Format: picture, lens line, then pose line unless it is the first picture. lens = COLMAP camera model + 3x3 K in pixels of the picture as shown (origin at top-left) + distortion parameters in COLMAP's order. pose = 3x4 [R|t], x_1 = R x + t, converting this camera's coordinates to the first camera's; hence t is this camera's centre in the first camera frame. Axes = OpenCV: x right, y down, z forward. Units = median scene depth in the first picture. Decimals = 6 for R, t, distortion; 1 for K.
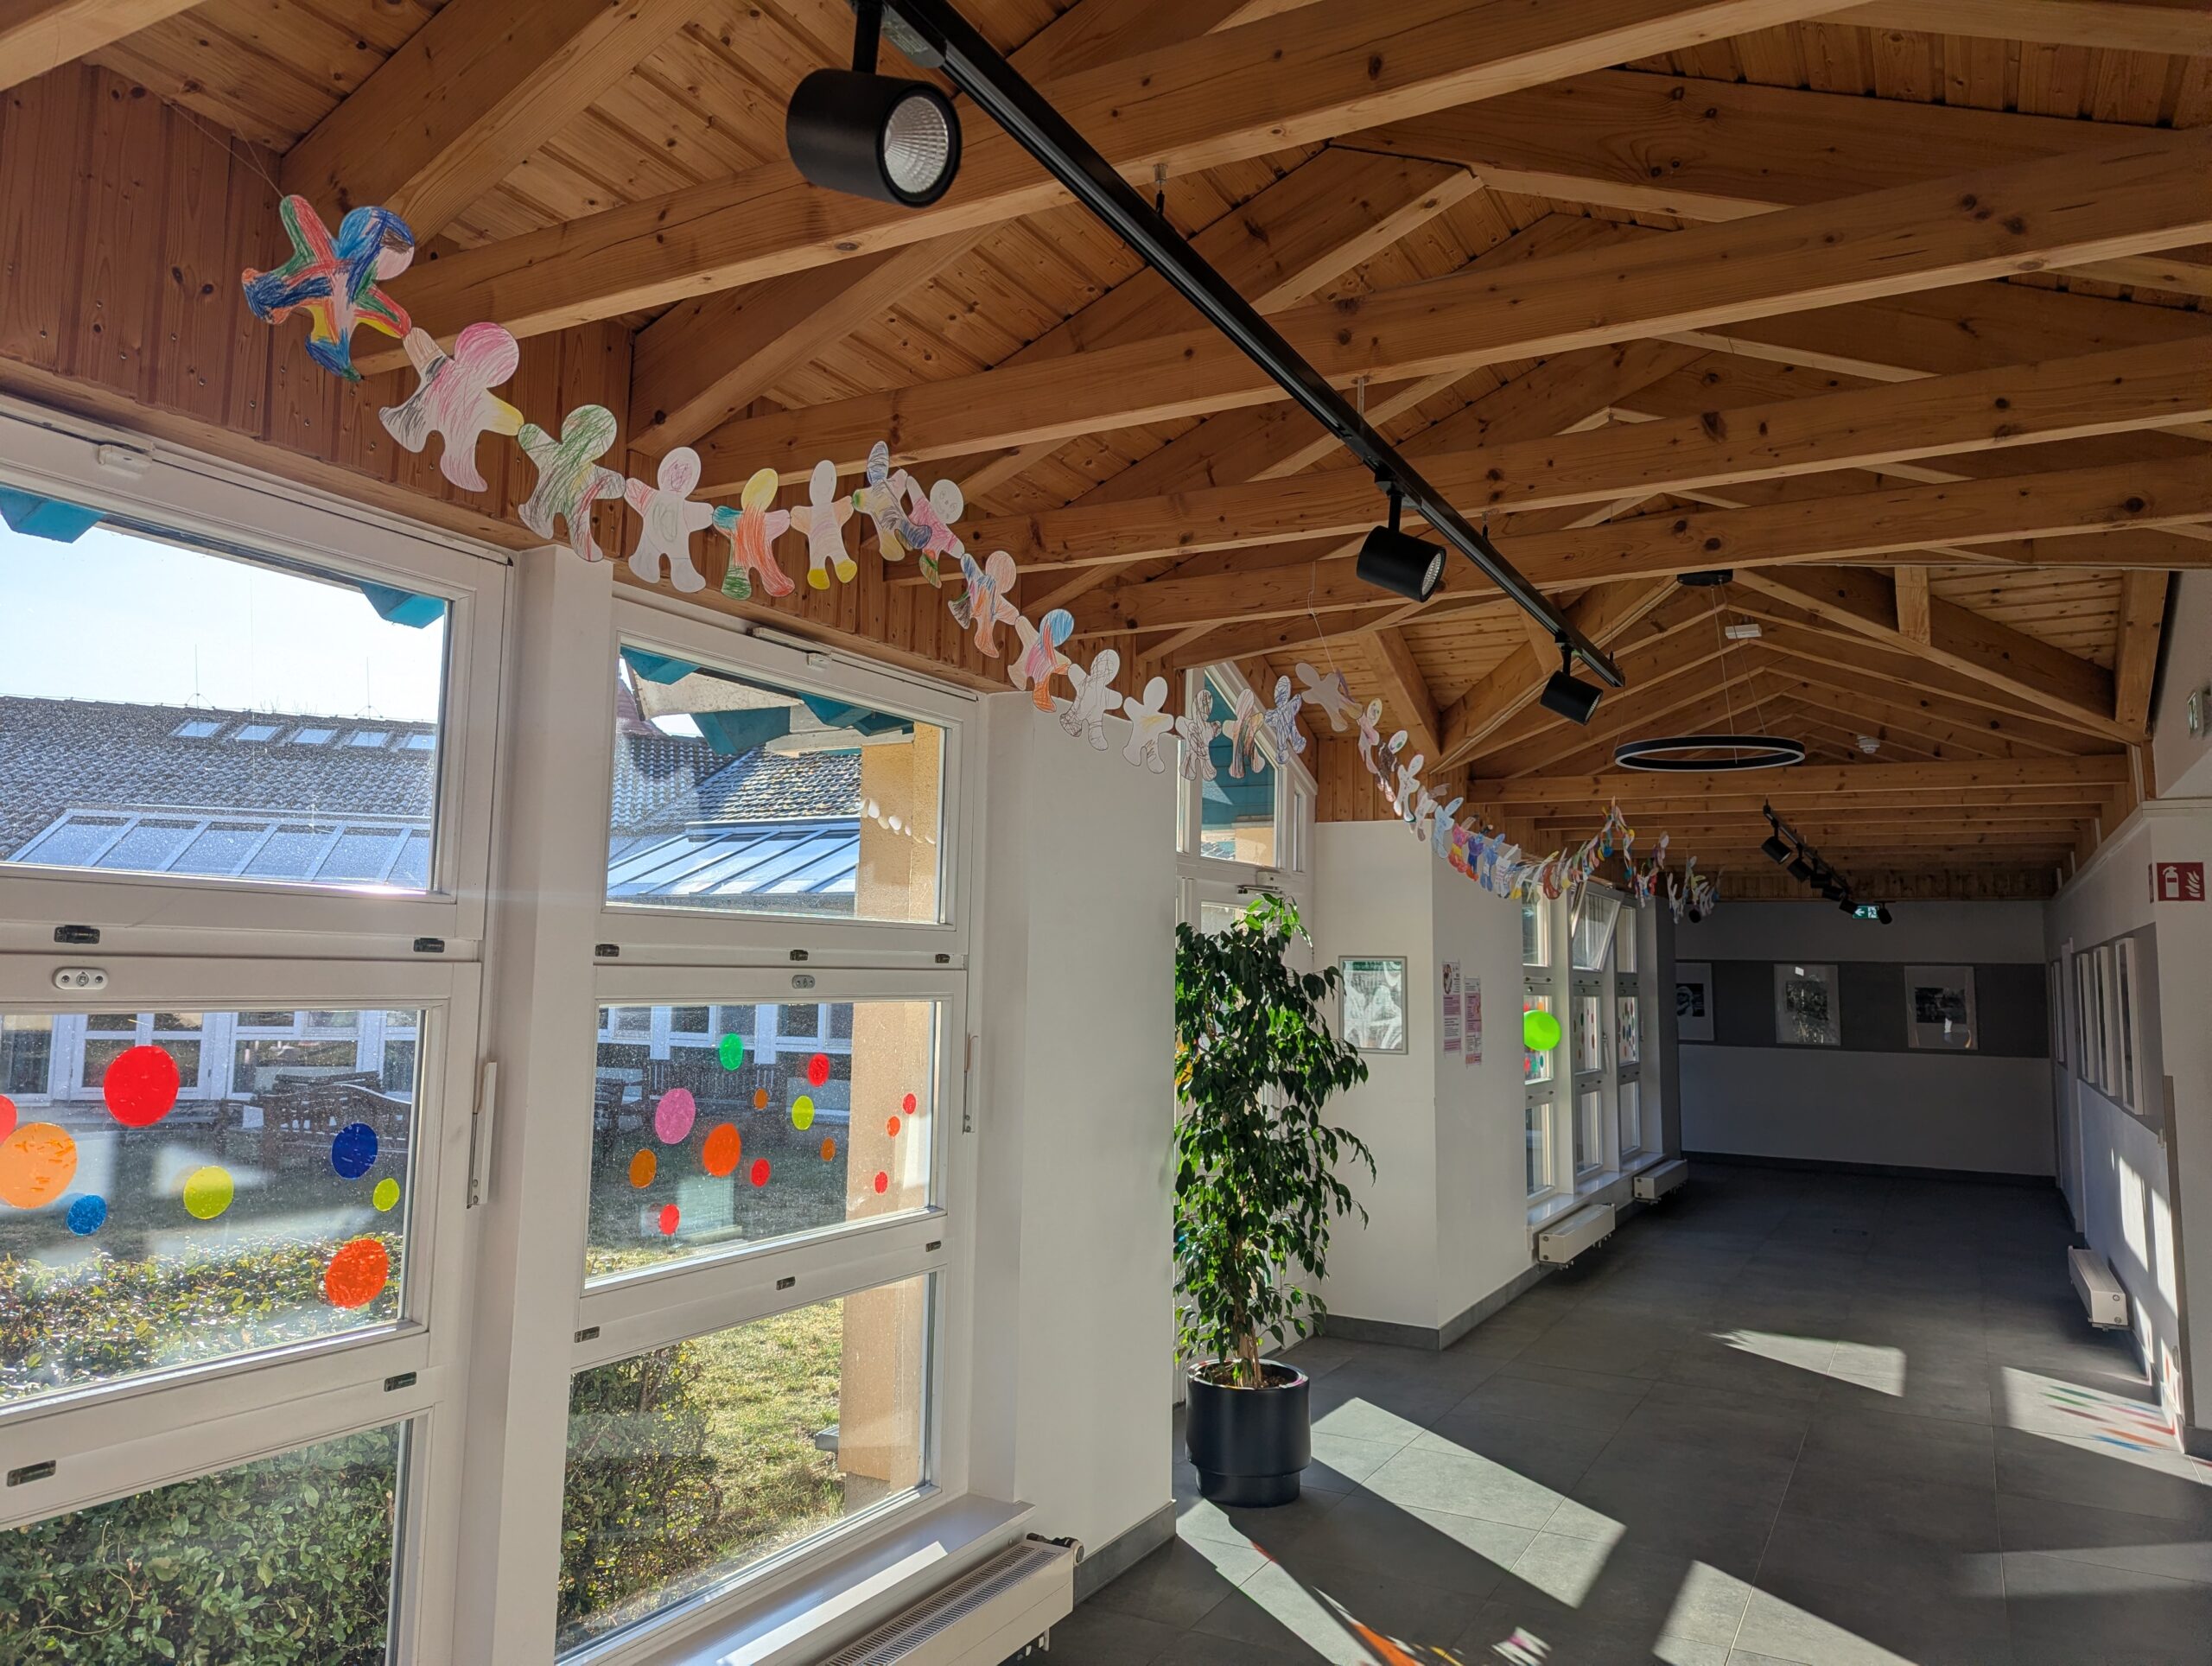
lens RADIAL K [[1559.6, 0, 1095.9], [0, 1559.6, 822.1], [0, 0, 1]] dist [-0.002071, -0.010482]
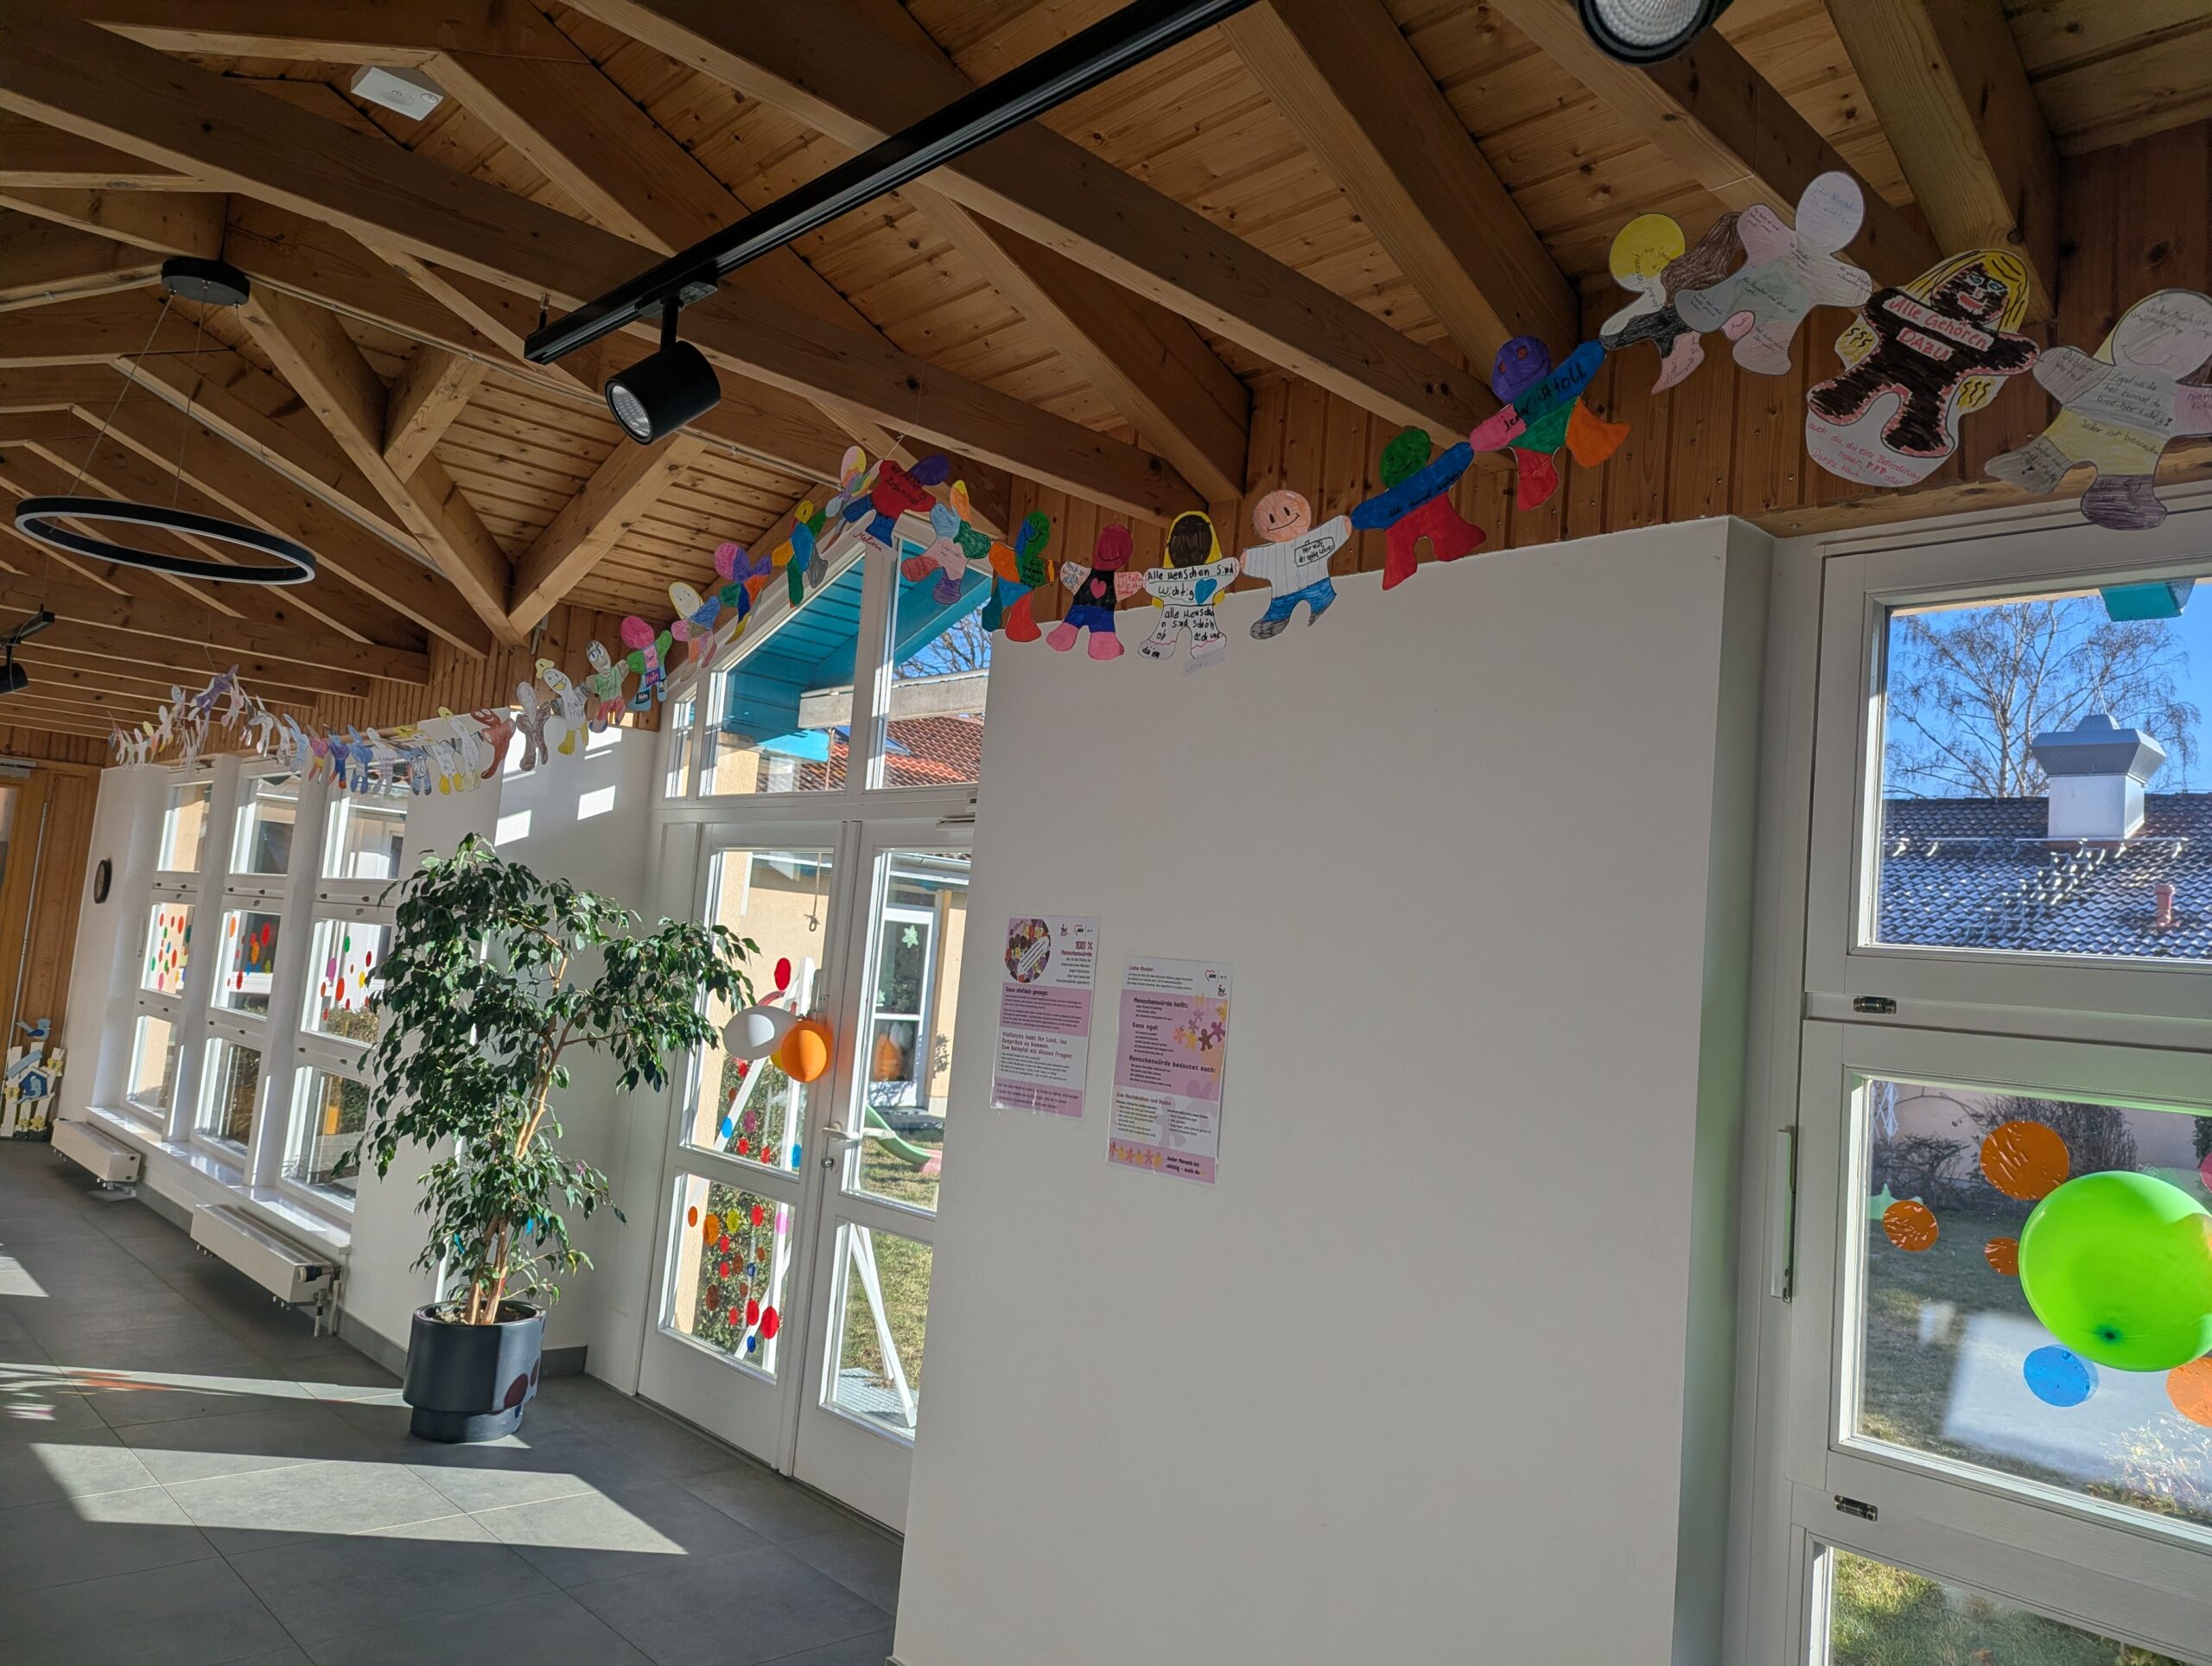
lens RADIAL K [[1559.6, 0, 1105.4], [0, 1559.6, 824.6], [0, 0, 1]] dist [-0.002071, -0.010482]
pose [[-0.285227, -0.124509, -0.950338, 0.485132], [0.006172, 0.991267, -0.131724, 0.089267], [0.958440, -0.043437, -0.281968, 0.839440]]
